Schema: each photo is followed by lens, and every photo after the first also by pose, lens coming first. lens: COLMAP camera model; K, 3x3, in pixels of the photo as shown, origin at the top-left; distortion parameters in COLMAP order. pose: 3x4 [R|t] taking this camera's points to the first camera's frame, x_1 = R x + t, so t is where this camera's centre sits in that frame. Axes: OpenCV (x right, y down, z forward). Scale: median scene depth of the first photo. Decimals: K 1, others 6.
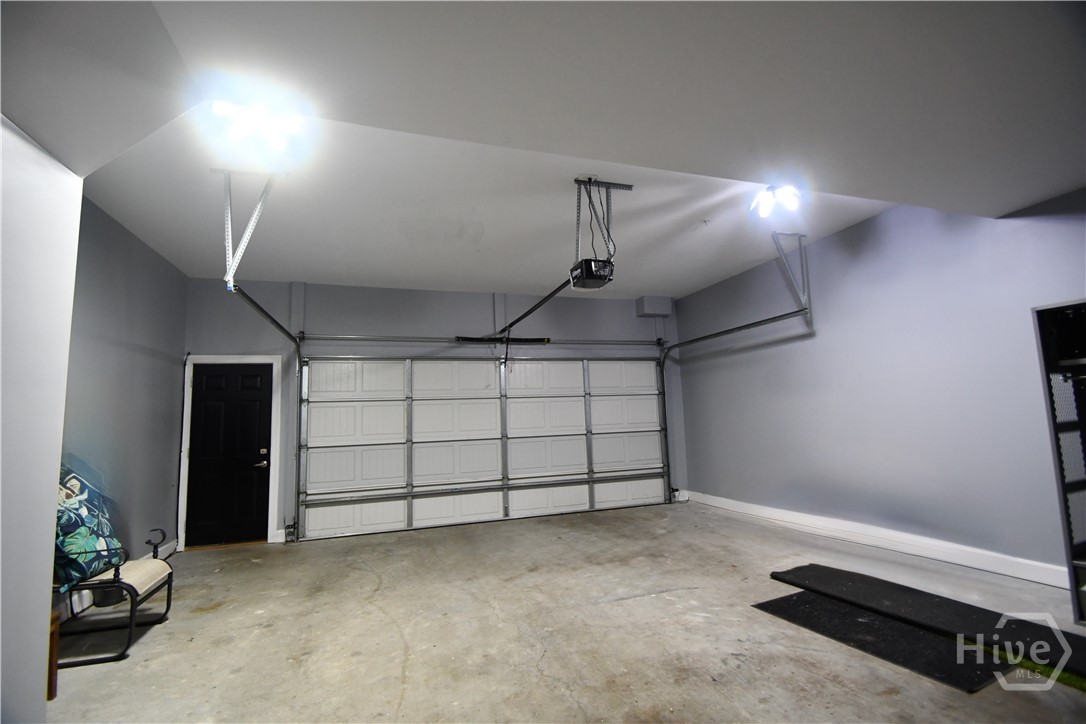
lens RADIAL K [[478.6, 0, 534.6], [0, 478.6, 363.7], [0, 0, 1]] dist [0.018410, -0.020020]
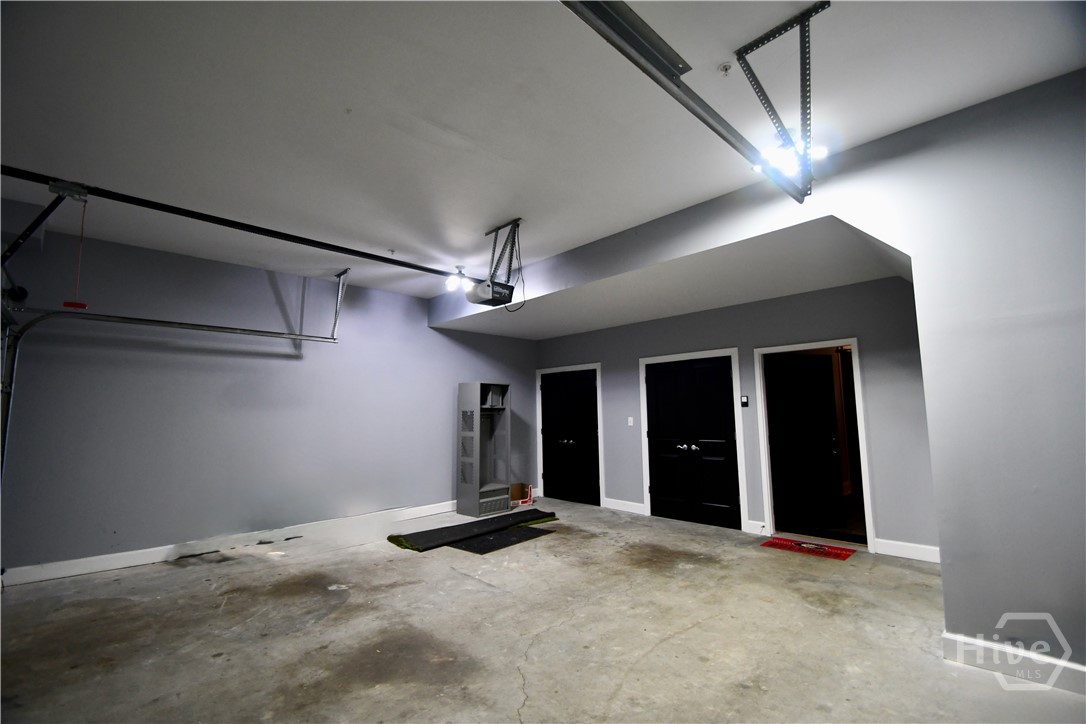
lens RADIAL K [[478.6, 0, 534.6], [0, 478.6, 363.7], [0, 0, 1]] dist [0.018410, -0.020020]
pose [[-0.439346, 0.140062, 0.887332, -1.089633], [-0.075240, 0.978562, -0.191716, 0.214195], [-0.895161, -0.150992, -0.419389, 1.681737]]
